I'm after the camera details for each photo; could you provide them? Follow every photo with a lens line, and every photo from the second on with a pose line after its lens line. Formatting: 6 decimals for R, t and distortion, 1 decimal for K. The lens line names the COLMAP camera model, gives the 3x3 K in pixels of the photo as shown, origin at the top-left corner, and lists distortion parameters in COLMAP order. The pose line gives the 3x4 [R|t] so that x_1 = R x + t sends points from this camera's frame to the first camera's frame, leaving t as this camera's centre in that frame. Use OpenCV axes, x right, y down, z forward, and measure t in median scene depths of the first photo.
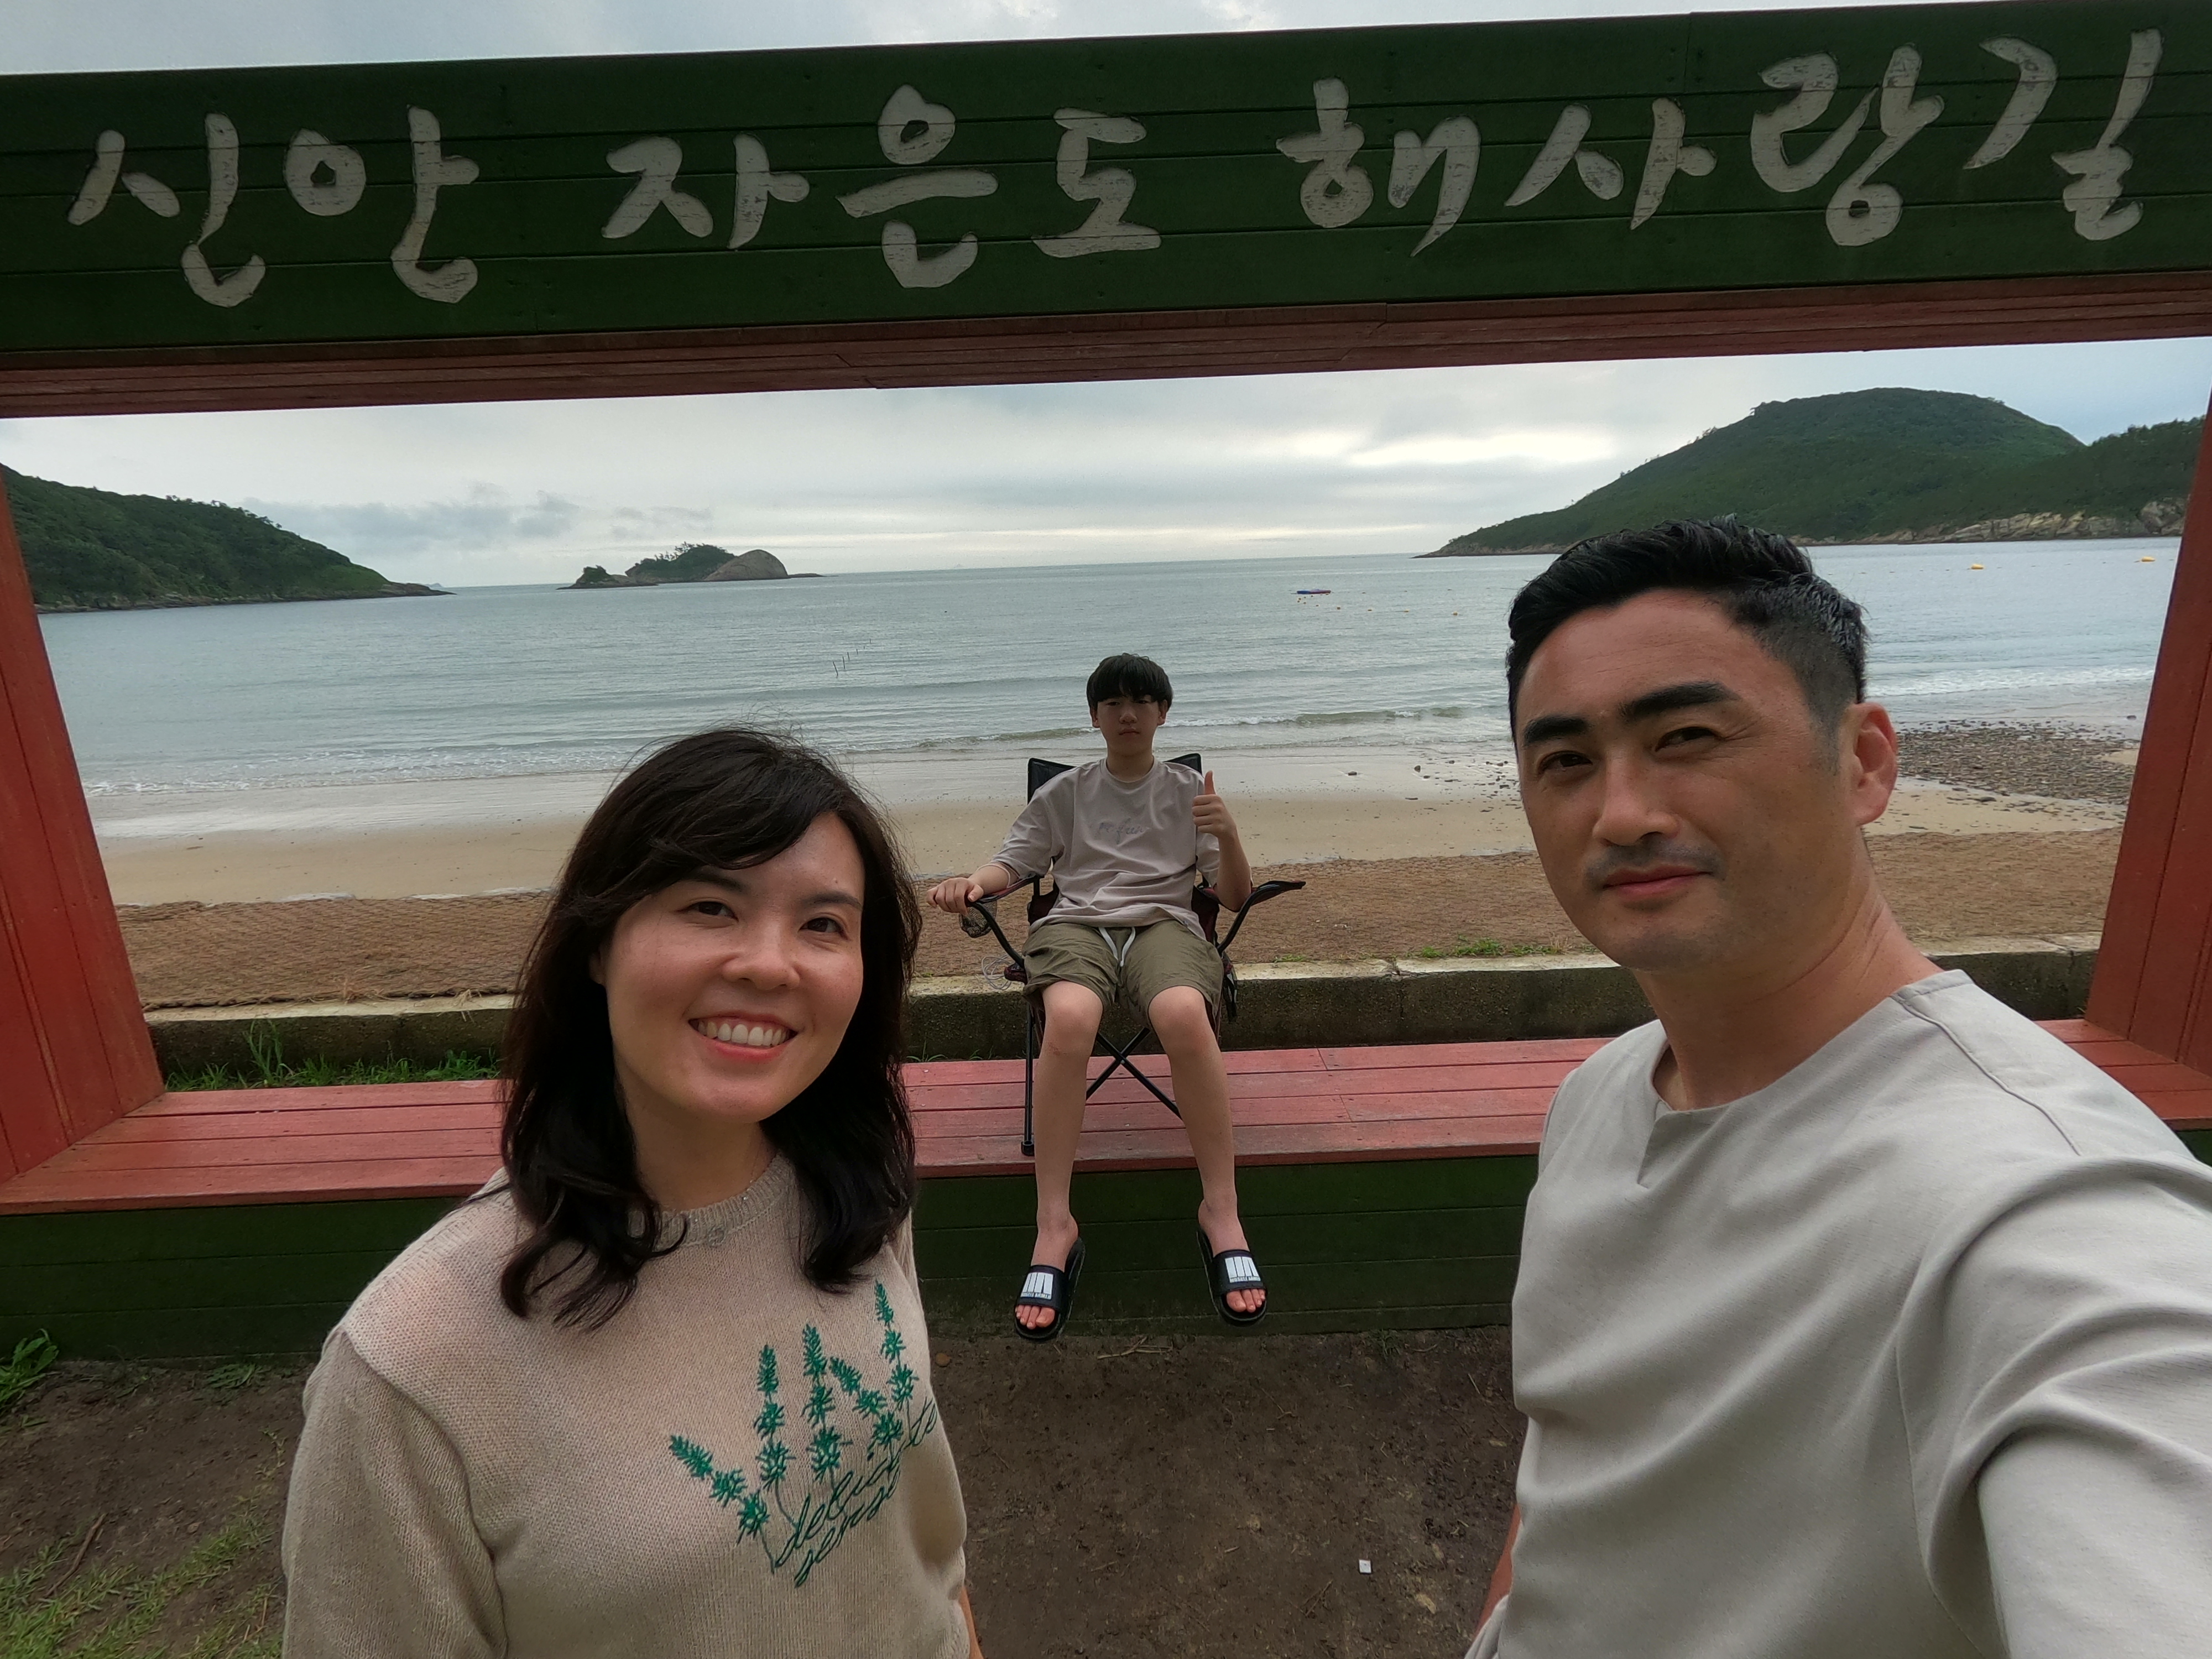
lens RADIAL K [[1053.3, 0, 1104.7], [0, 1053.3, 827.4], [0, 0, 1]] dist [0.000175, 0.001006]
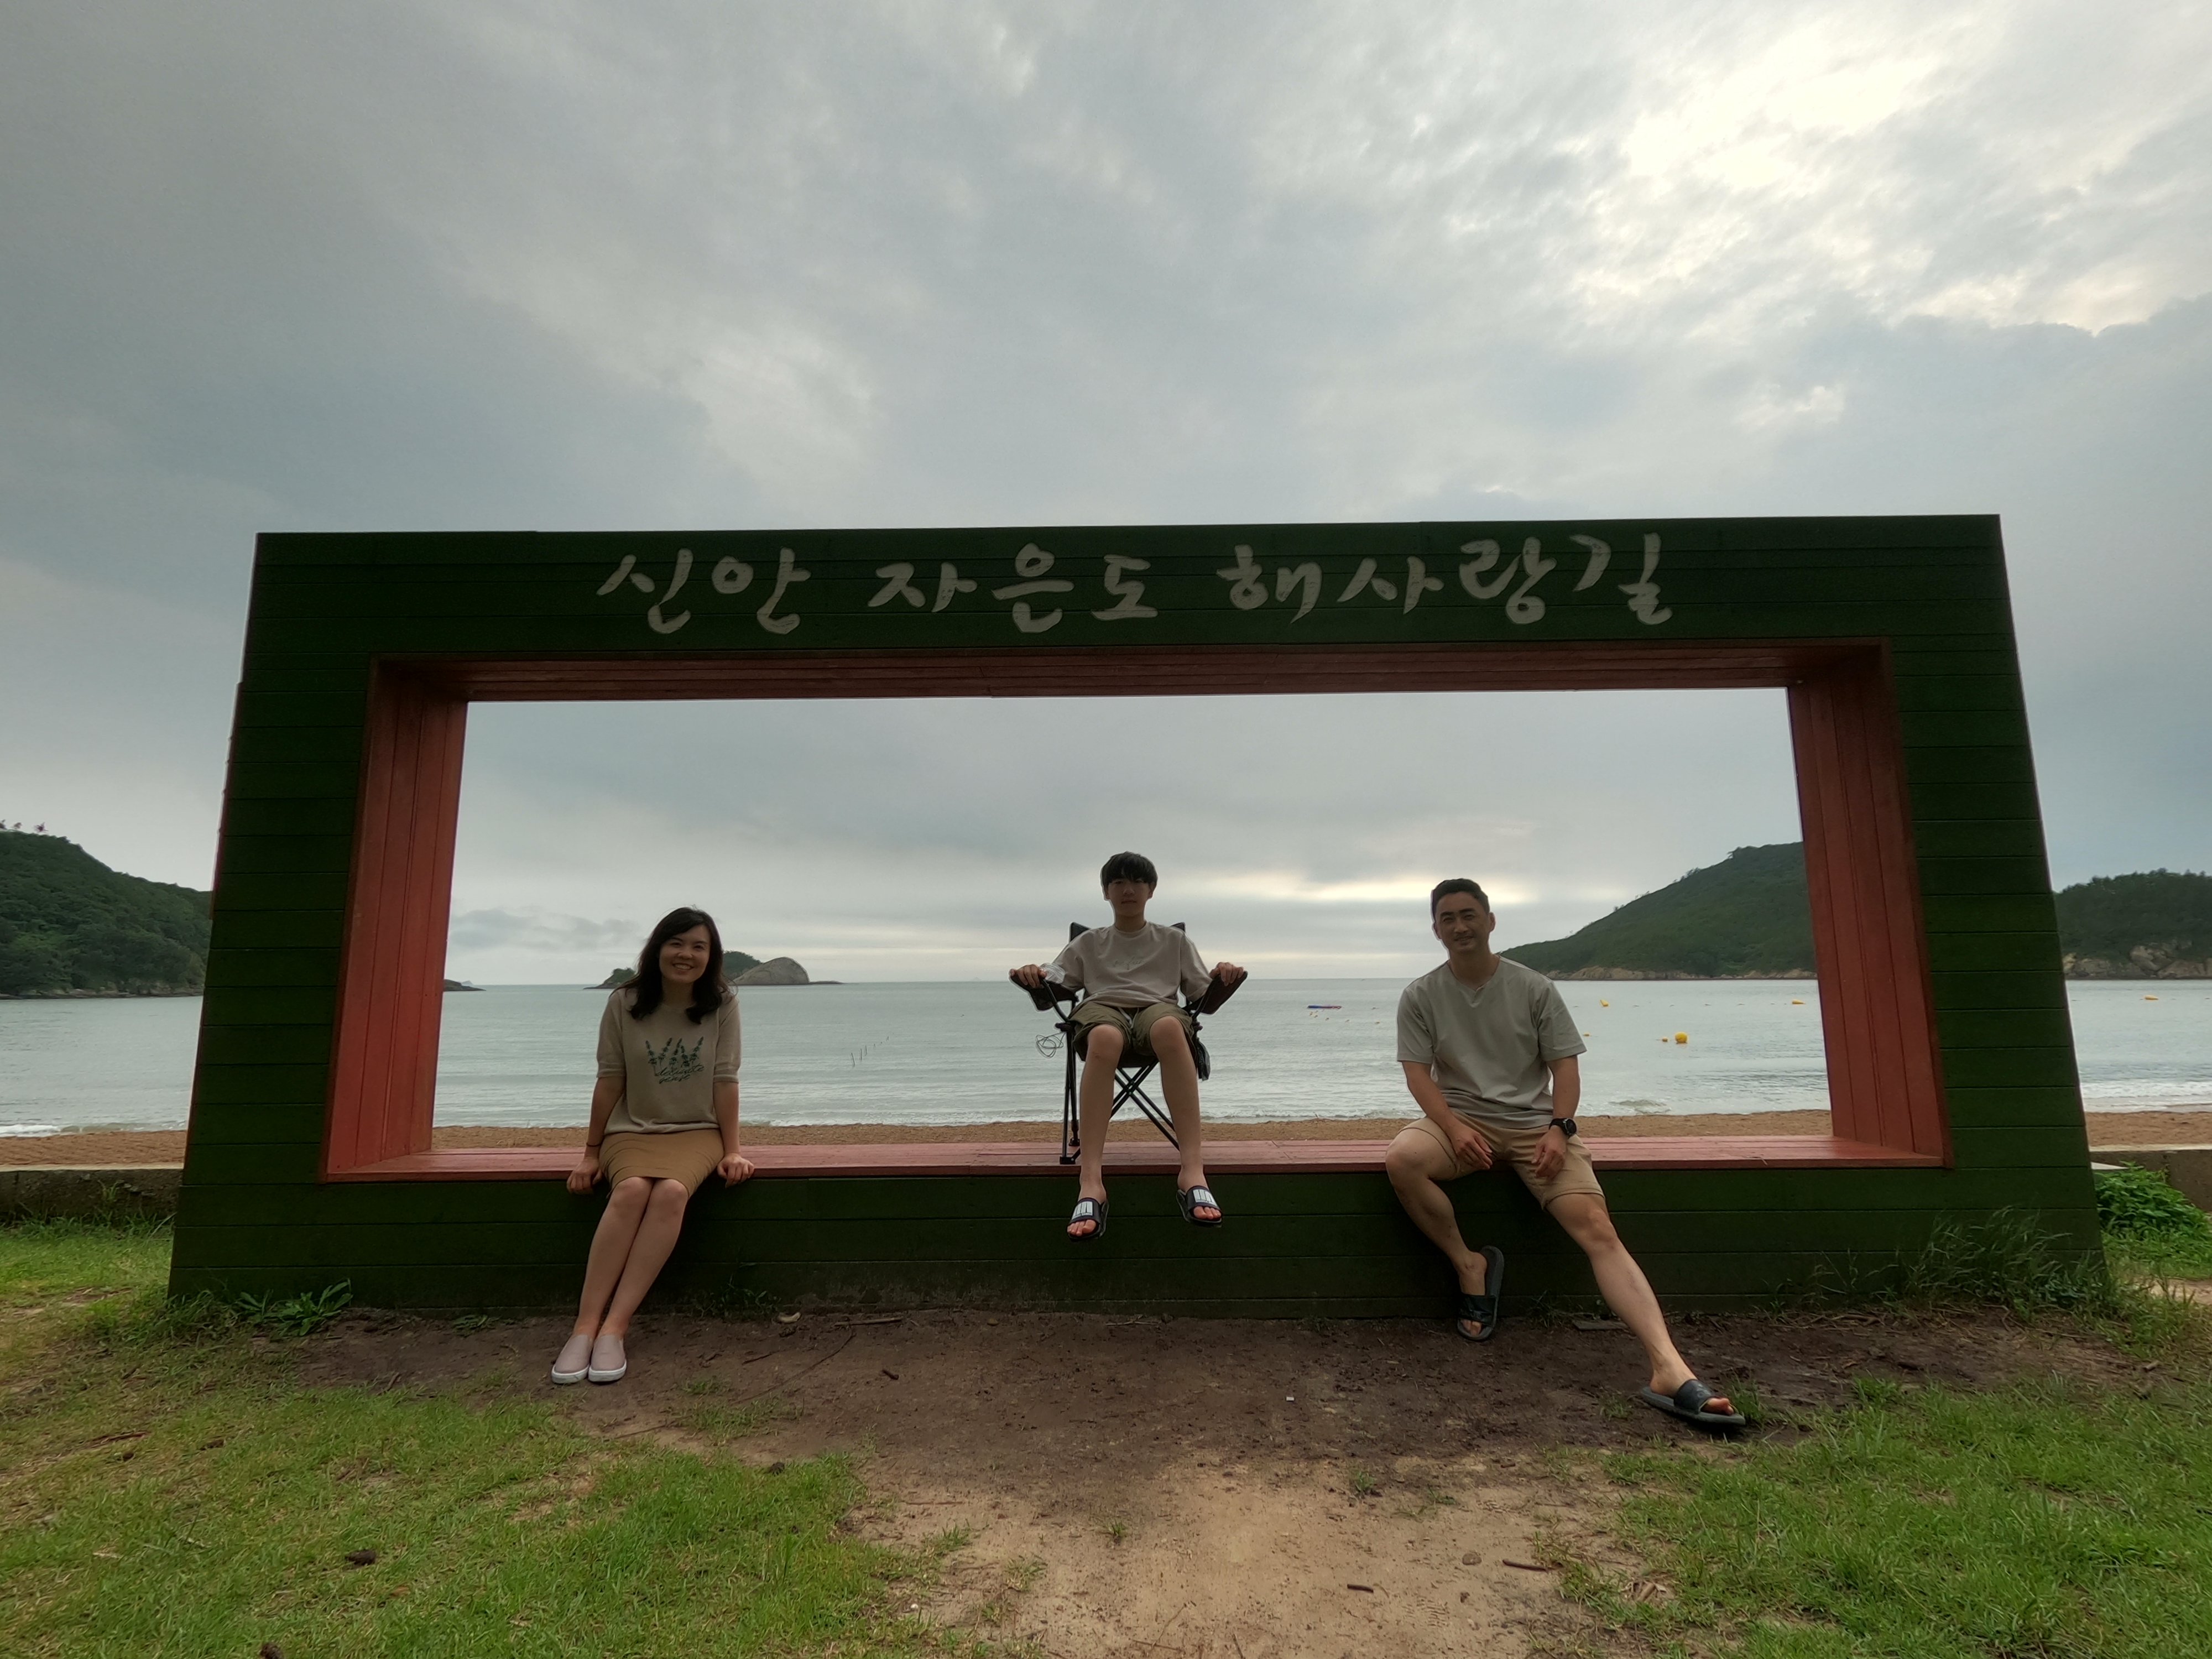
lens RADIAL K [[1053.3, 0, 1104.8], [0, 1053.3, 830.0], [0, 0, 1]] dist [0.000175, 0.001006]
pose [[0.999550, 0.024209, -0.017728, 0.000943], [-0.029104, 0.926001, -0.376398, 0.532710], [0.007304, 0.376744, 0.926289, -0.627721]]
